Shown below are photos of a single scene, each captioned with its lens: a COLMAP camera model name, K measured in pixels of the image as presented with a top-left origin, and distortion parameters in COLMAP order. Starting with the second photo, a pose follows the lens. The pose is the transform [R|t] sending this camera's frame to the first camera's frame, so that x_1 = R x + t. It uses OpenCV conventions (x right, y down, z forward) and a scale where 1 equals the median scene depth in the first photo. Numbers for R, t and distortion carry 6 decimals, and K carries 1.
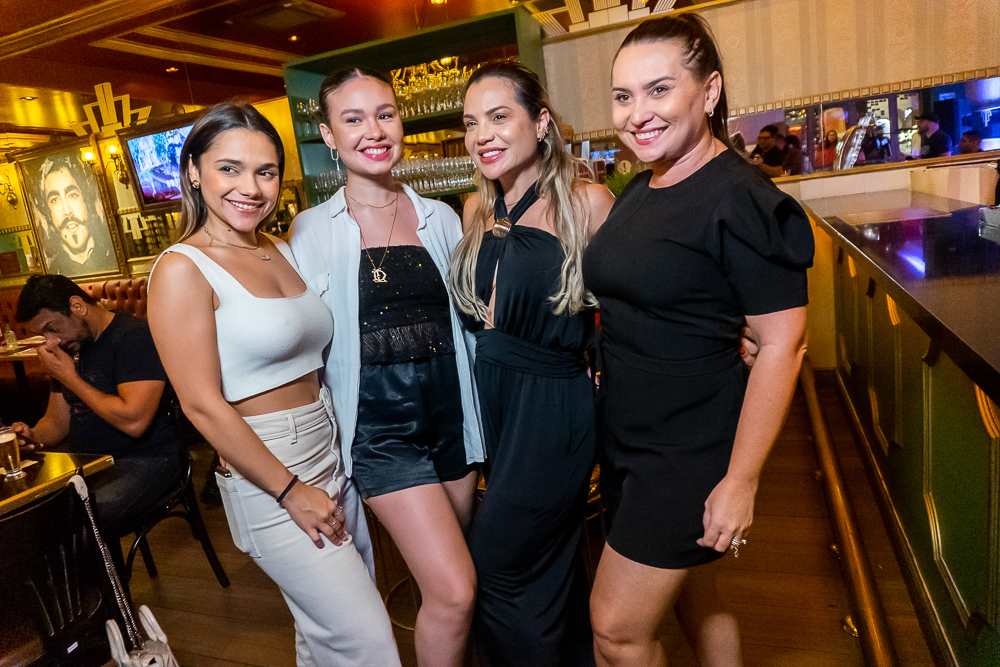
lens RADIAL K [[659.7, 0, 497.7], [0, 659.7, 334.5], [0, 0, 1]] dist [-0.019236, -0.005564]
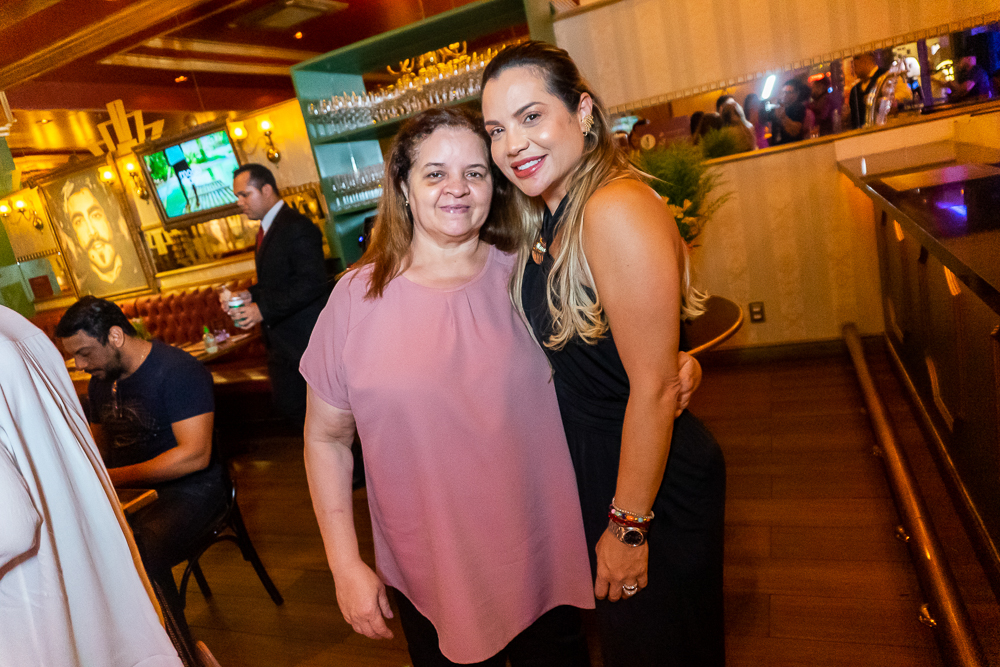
lens RADIAL K [[659.7, 0, 498.1], [0, 659.7, 334.7], [0, 0, 1]] dist [-0.019236, -0.005564]
pose [[0.996116, -0.076134, -0.044232, -0.003573], [0.077588, 0.996467, 0.032153, -0.015561], [0.041628, -0.035460, 0.998504, 0.014356]]
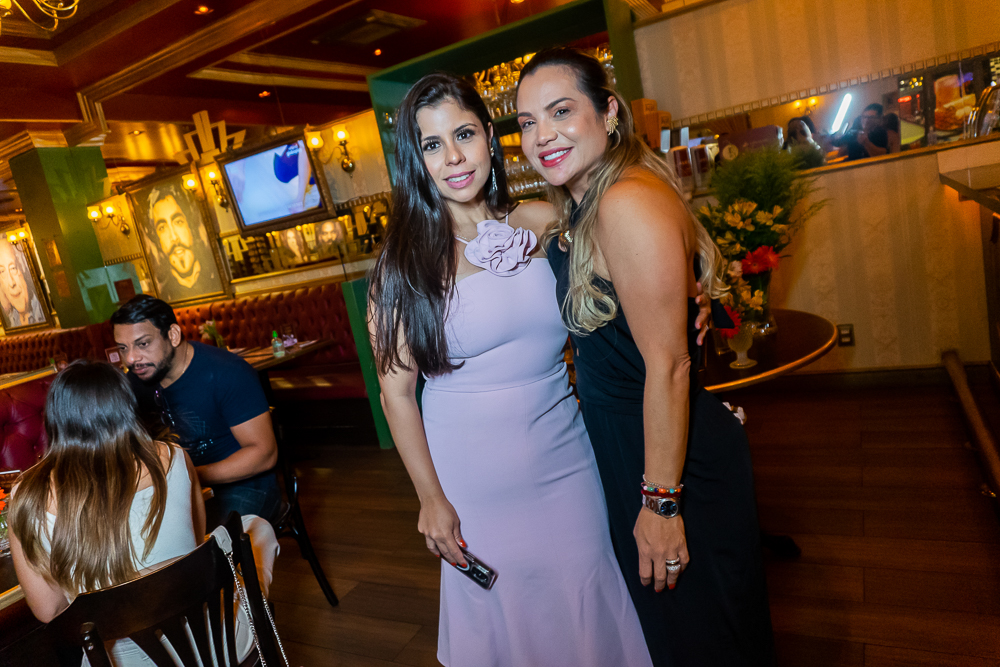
lens RADIAL K [[659.7, 0, 500.0], [0, 659.7, 334.7], [0, 0, 1]] dist [-0.019236, -0.005564]
pose [[0.989577, -0.043819, -0.137176, -0.008282], [0.043623, 0.999038, -0.004435, -0.007274], [0.137239, -0.001595, 0.990537, 0.035815]]
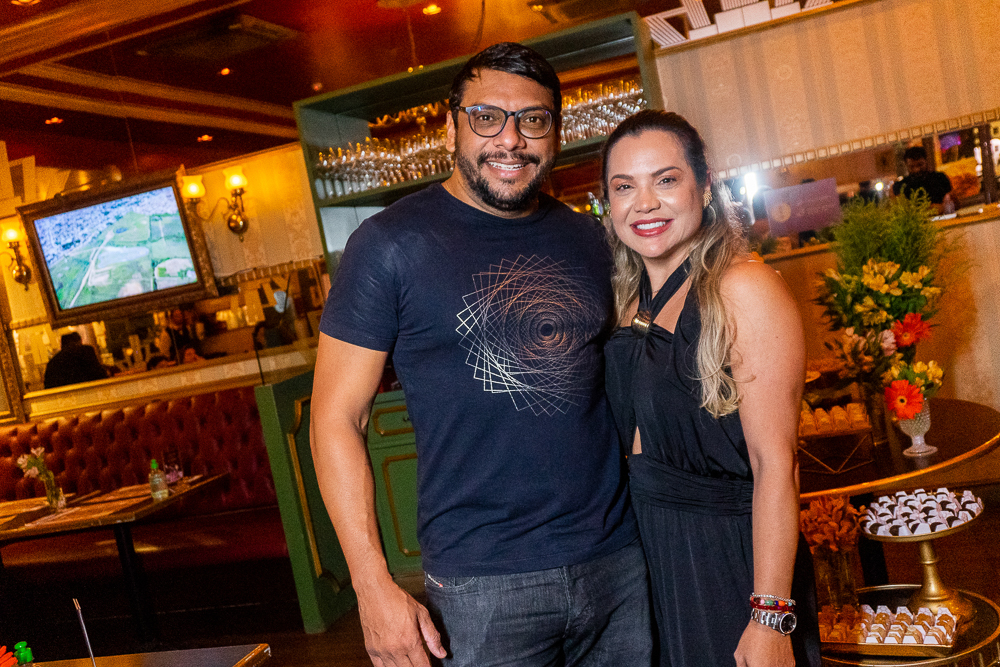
lens RADIAL K [[992.1, 0, 496.8], [0, 992.1, 333.8], [0, 0, 1]] dist [0.002009, 0.000000]
pose [[0.995843, -0.068944, 0.059533, -0.149460], [0.077274, 0.985451, -0.151379, 0.015326], [-0.048230, 0.155350, 0.986681, -0.034056]]
